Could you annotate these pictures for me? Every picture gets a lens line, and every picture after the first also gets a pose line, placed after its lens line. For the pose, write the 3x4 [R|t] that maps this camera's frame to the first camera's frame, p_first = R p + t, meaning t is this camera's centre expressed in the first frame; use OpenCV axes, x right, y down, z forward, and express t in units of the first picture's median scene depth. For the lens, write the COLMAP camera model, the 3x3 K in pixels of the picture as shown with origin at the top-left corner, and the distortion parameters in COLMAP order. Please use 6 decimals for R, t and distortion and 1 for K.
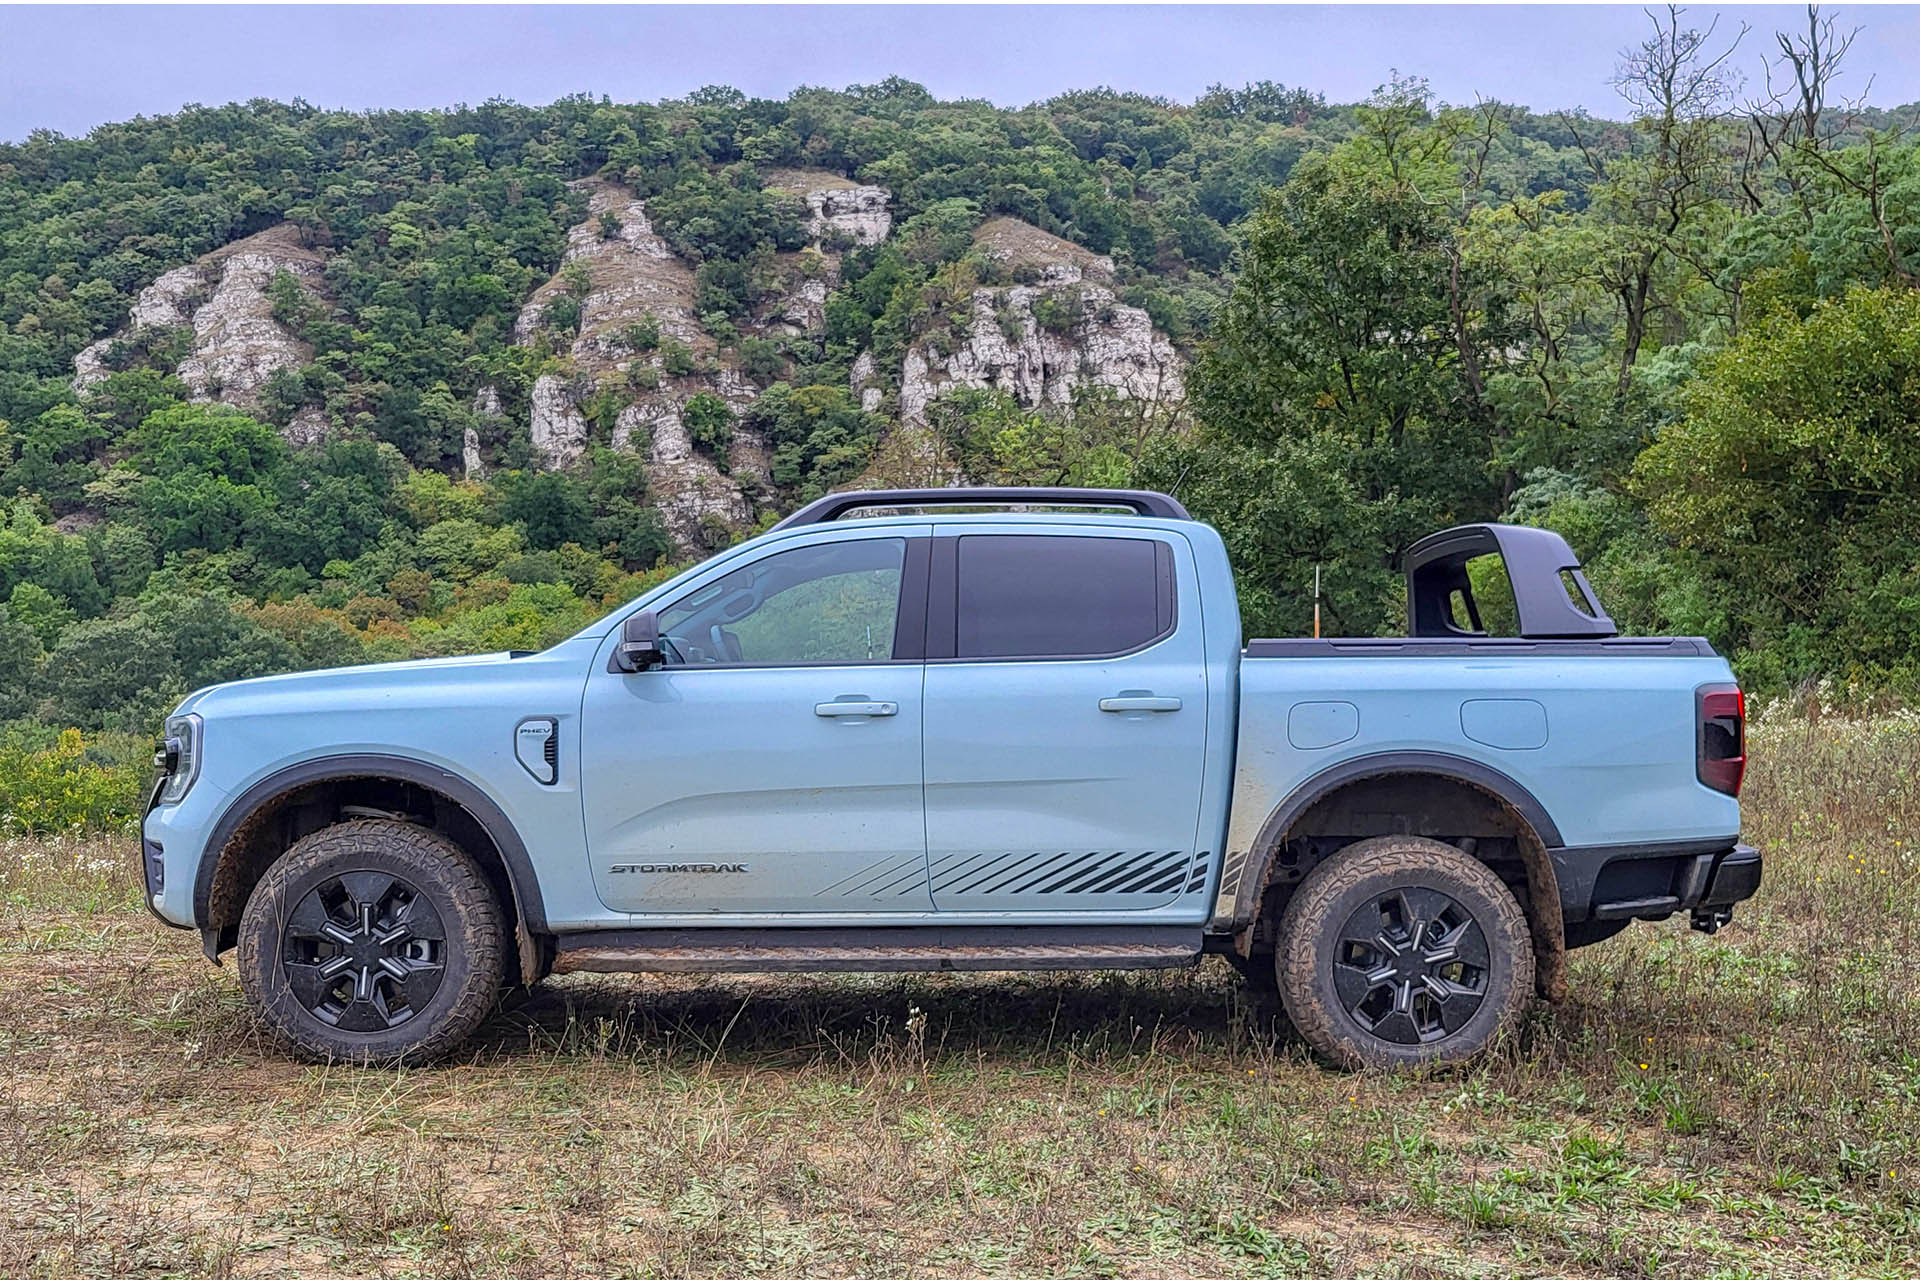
lens RADIAL K [[1933.8, 0, 965.2], [0, 1933.8, 734.1], [0, 0, 1]] dist [0.043165, 0.006238]
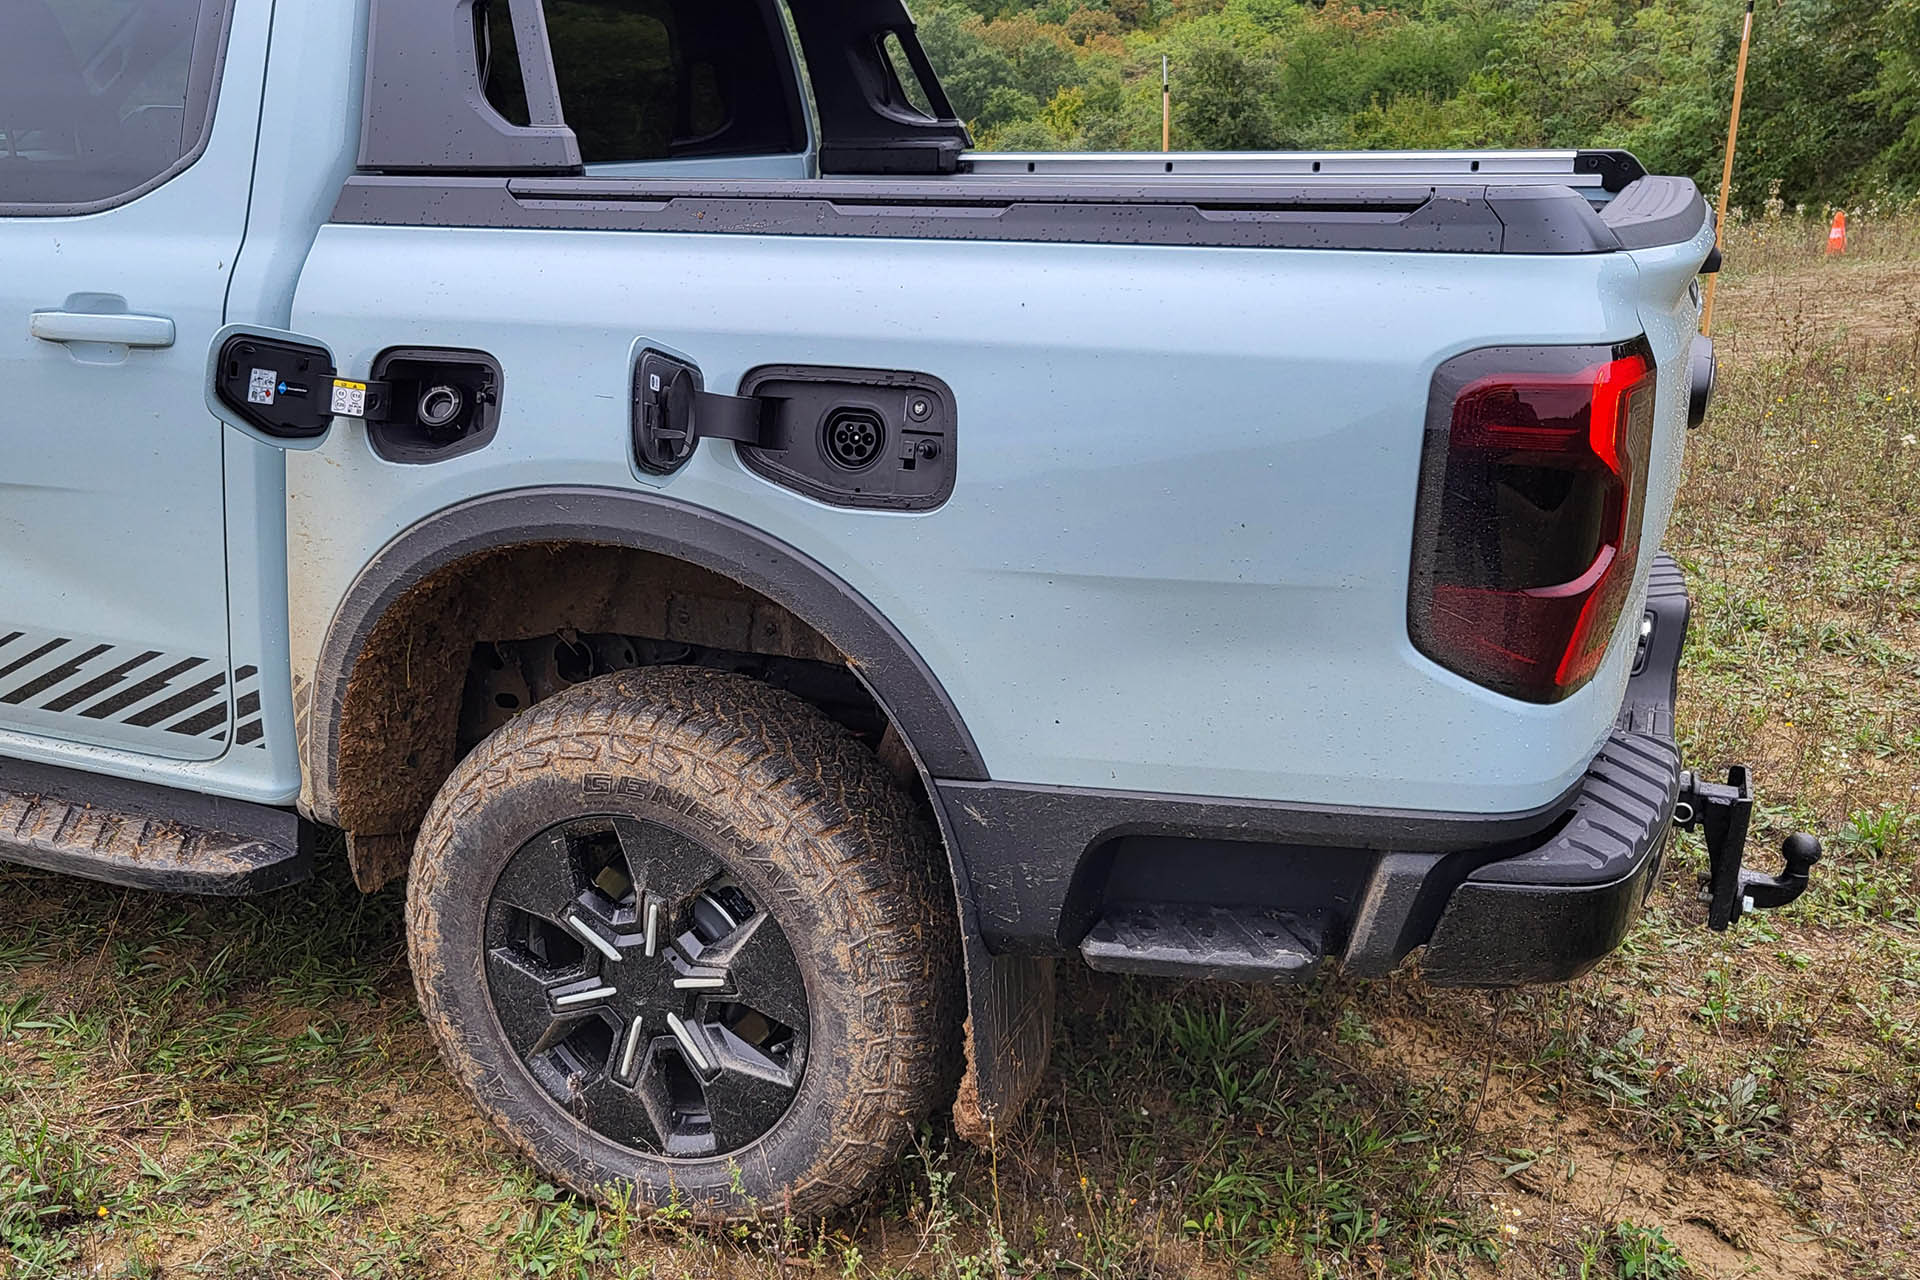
lens RADIAL K [[1824.3, 0, 796.0], [0, 1824.3, 678.2], [0, 0, 1]] dist [0.050173, 0.001842]
pose [[0.894107, 0.133506, -0.427491, 0.054070], [-0.010179, 0.960345, 0.278627, -0.007320], [0.447737, -0.244771, 0.860011, 0.088303]]
